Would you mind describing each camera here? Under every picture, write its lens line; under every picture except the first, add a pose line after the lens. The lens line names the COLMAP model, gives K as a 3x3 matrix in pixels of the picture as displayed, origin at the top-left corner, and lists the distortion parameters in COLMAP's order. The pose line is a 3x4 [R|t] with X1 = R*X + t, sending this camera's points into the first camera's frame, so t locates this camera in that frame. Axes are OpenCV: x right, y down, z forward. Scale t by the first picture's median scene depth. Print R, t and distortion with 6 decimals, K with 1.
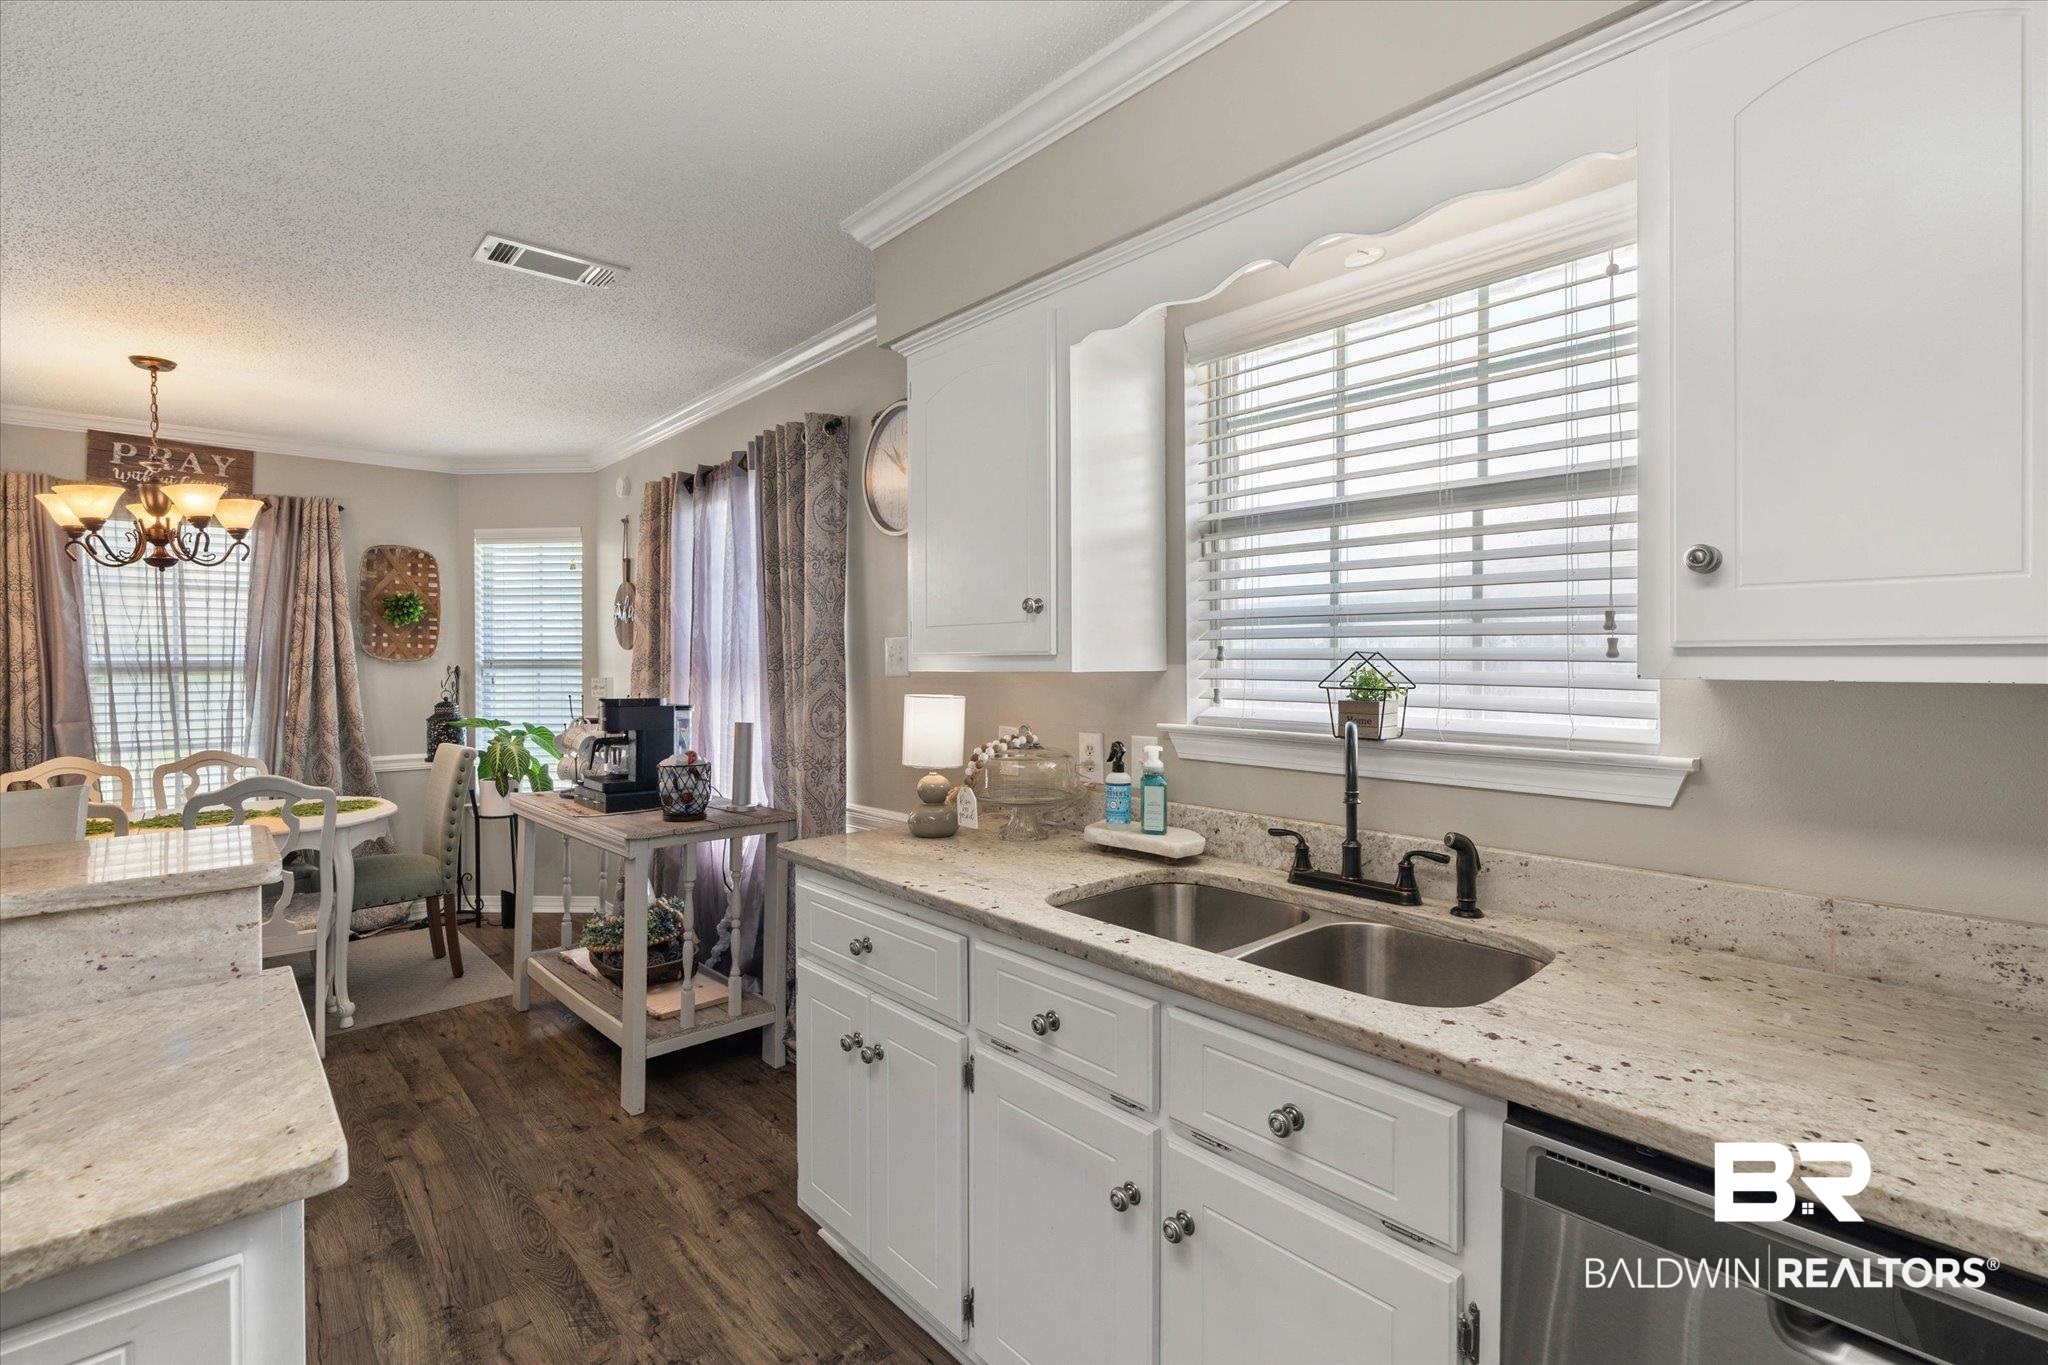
lens RADIAL K [[934.5, 0, 1031.7], [0, 934.5, 660.3], [0, 0, 1]] dist [-0.011195, 0.001377]
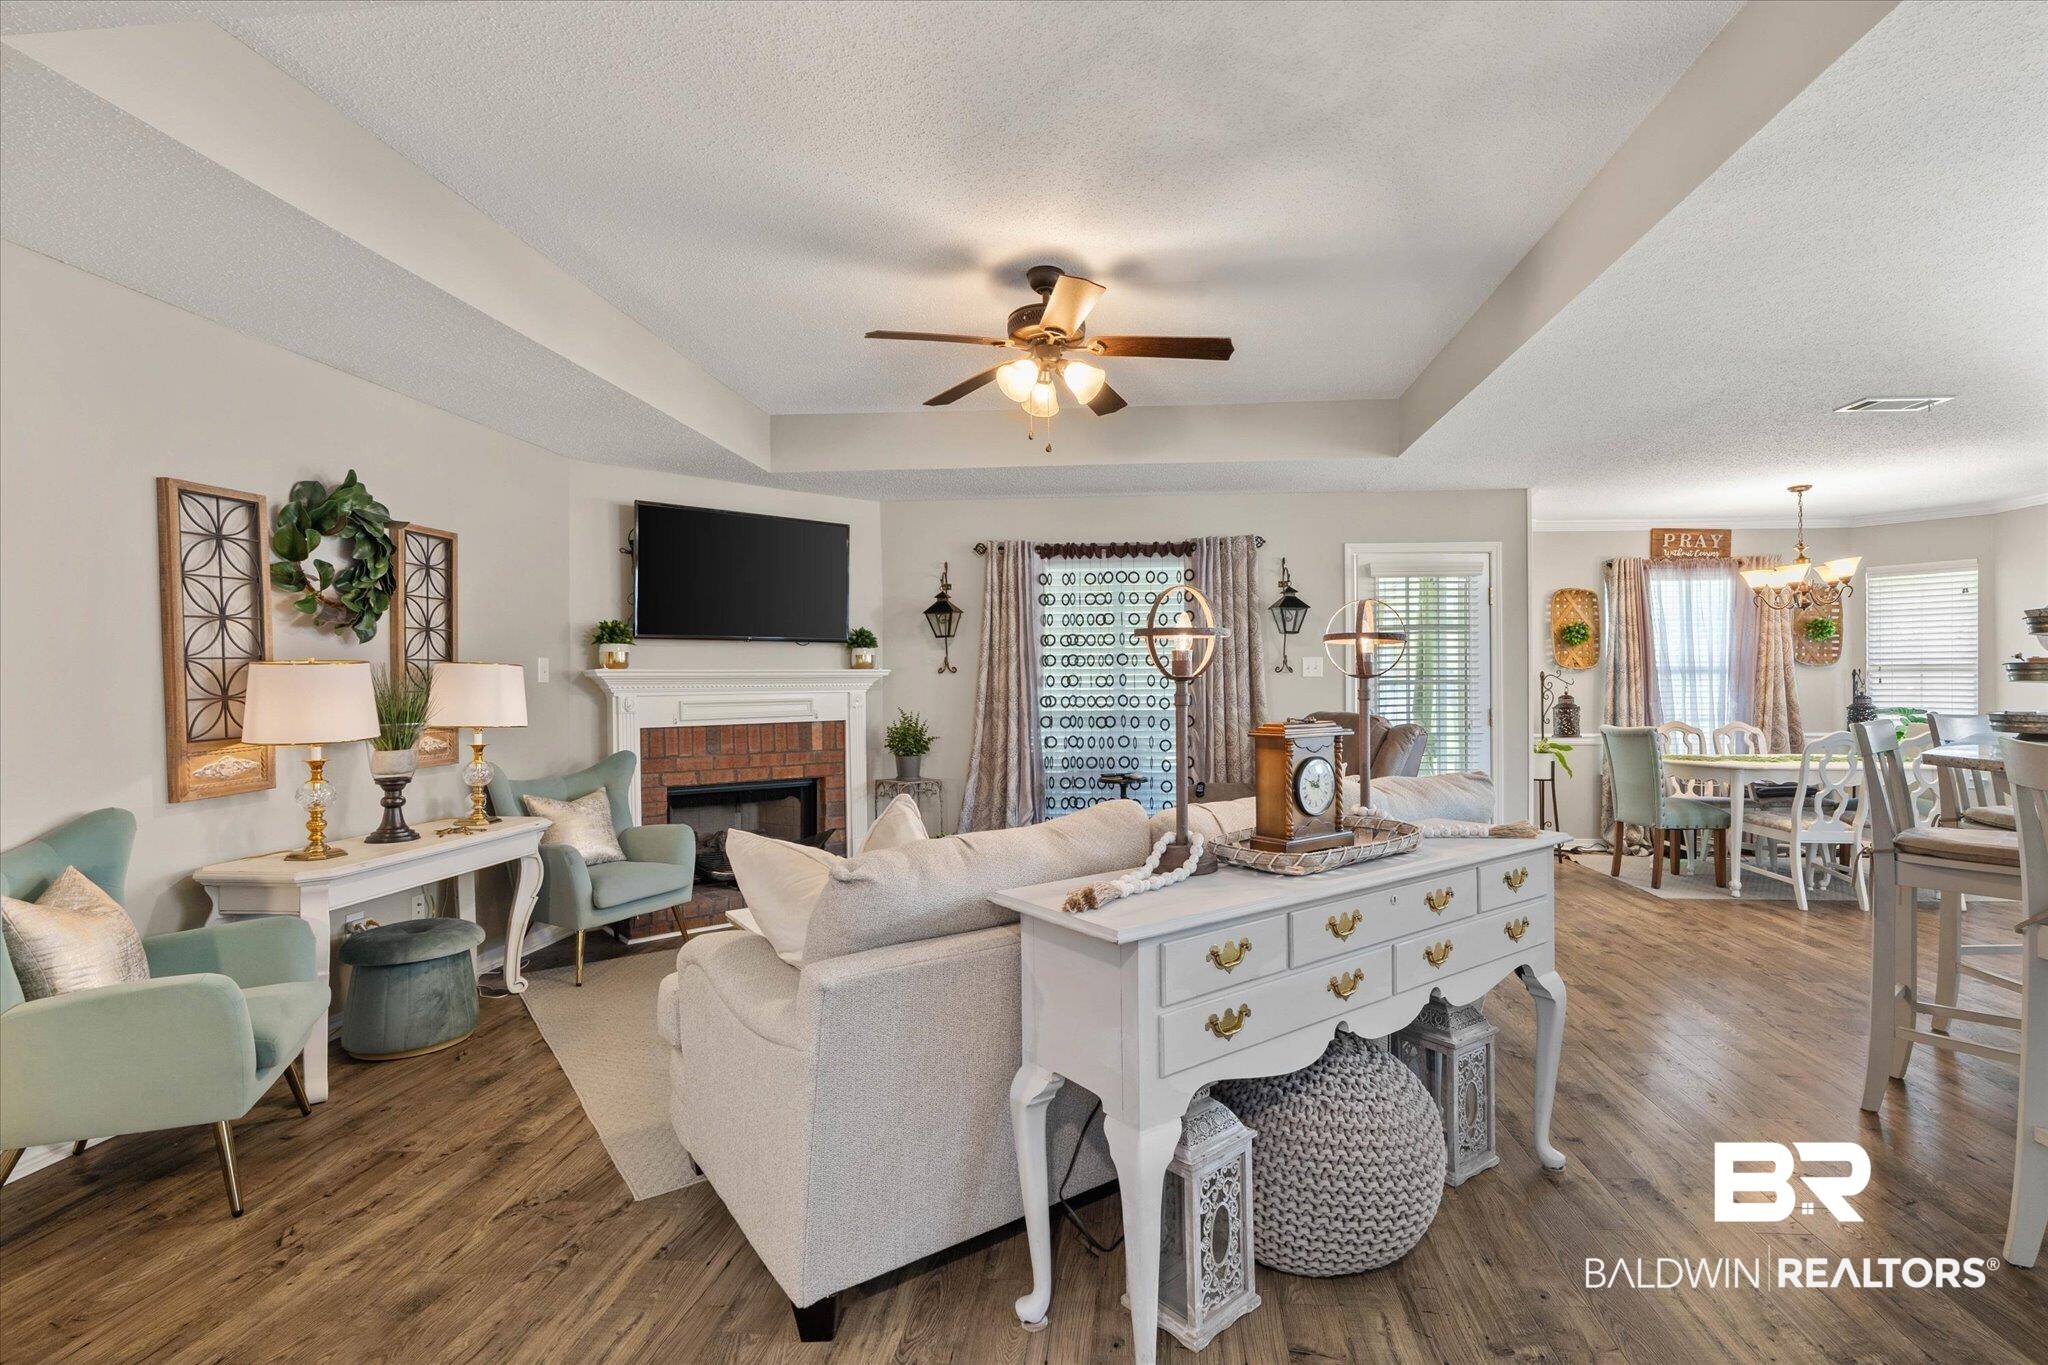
lens RADIAL K [[934.5, 0, 1082.2], [0, 934.5, 685.6], [0, 0, 1]] dist [-0.011195, 0.001377]
pose [[0.689290, 0.007347, -0.724449, -0.914873], [0.001871, 0.999927, 0.011922, 0.025896], [0.724484, -0.009573, 0.689226, -1.655511]]
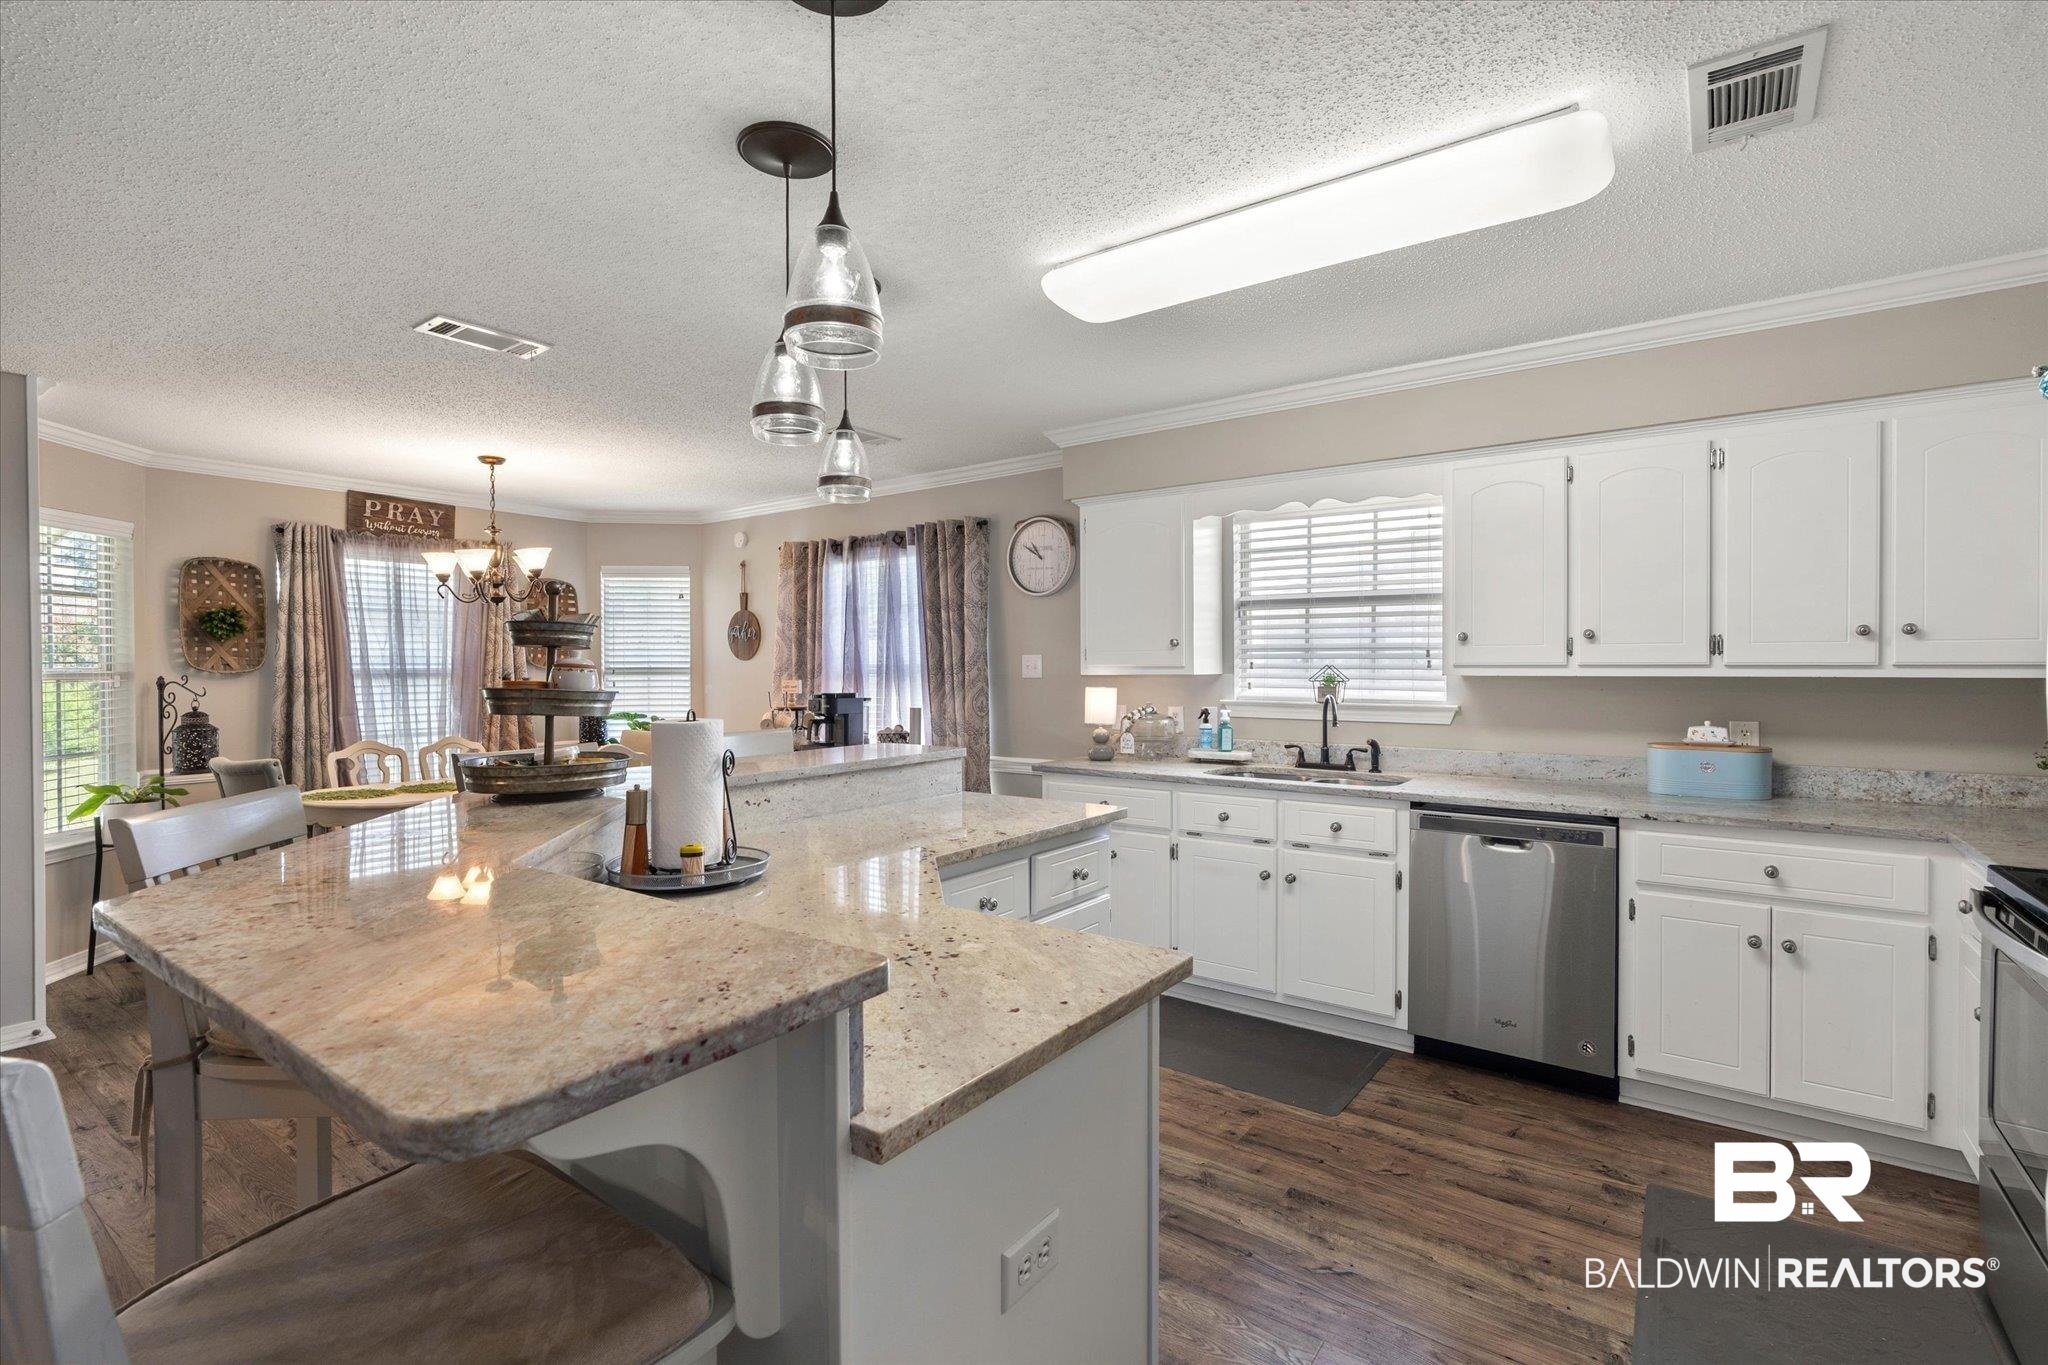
lens RADIAL K [[934.5, 0, 1026.9], [0, 934.5, 666.8], [0, 0, 1]] dist [-0.011195, 0.001377]
pose [[0.979223, 0.000457, 0.202784, -0.638126], [-0.000519, 1.000000, 0.000249, -0.004561], [-0.202784, -0.000349, 0.979223, -0.839075]]
